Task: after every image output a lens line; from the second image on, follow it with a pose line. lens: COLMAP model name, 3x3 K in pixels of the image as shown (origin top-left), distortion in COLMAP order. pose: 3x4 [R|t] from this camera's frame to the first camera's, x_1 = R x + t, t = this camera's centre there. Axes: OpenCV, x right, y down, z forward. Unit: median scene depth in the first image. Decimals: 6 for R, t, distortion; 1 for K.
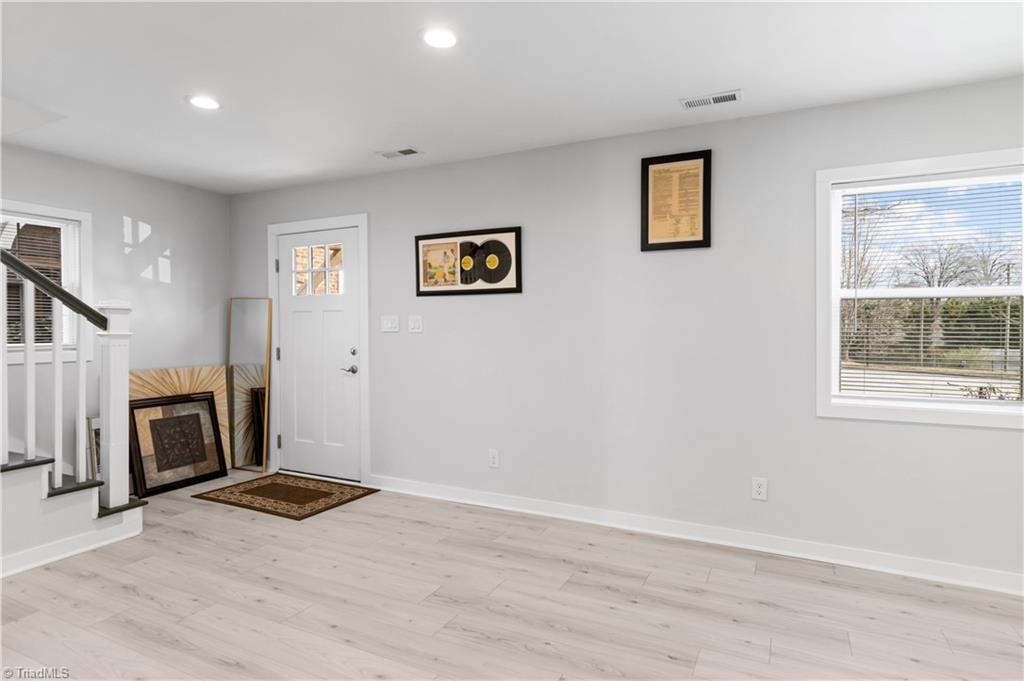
lens RADIAL K [[552.4, 0, 535.6], [0, 552.4, 330.3], [0, 0, 1]] dist [0.001021, -0.000540]
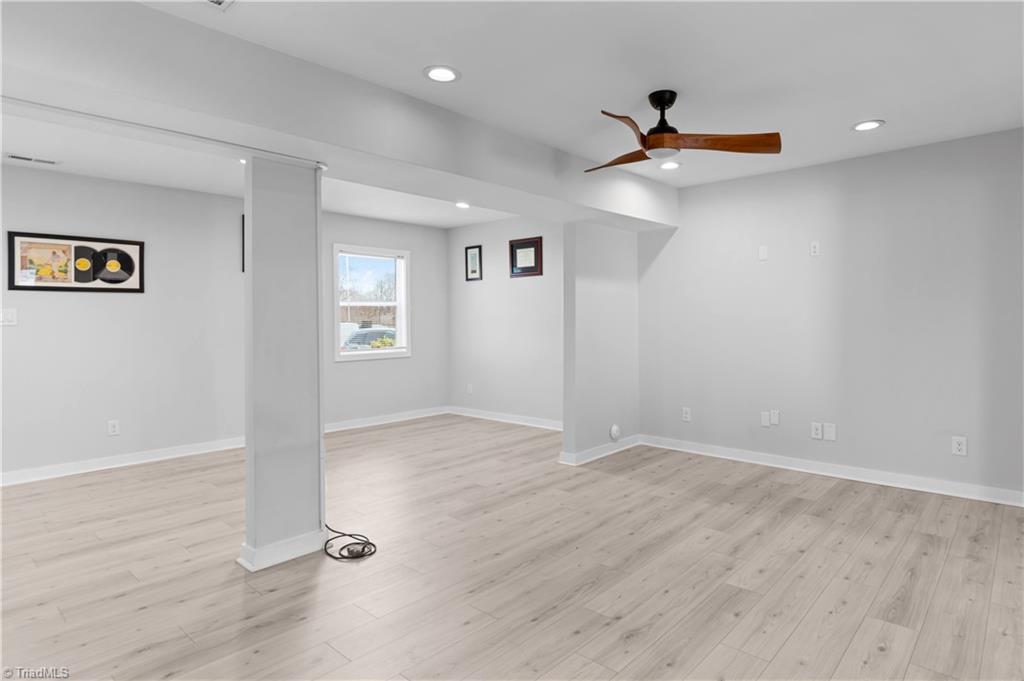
lens RADIAL K [[565.6, 0, 541.5], [0, 565.6, 321.2], [0, 0, 1]] dist [0.001773, -0.011211]
pose [[0.273611, -0.008096, 0.961806, -0.992975], [0.008314, 0.999947, 0.006052, -0.001848], [-0.961804, 0.006340, 0.273664, -0.243443]]
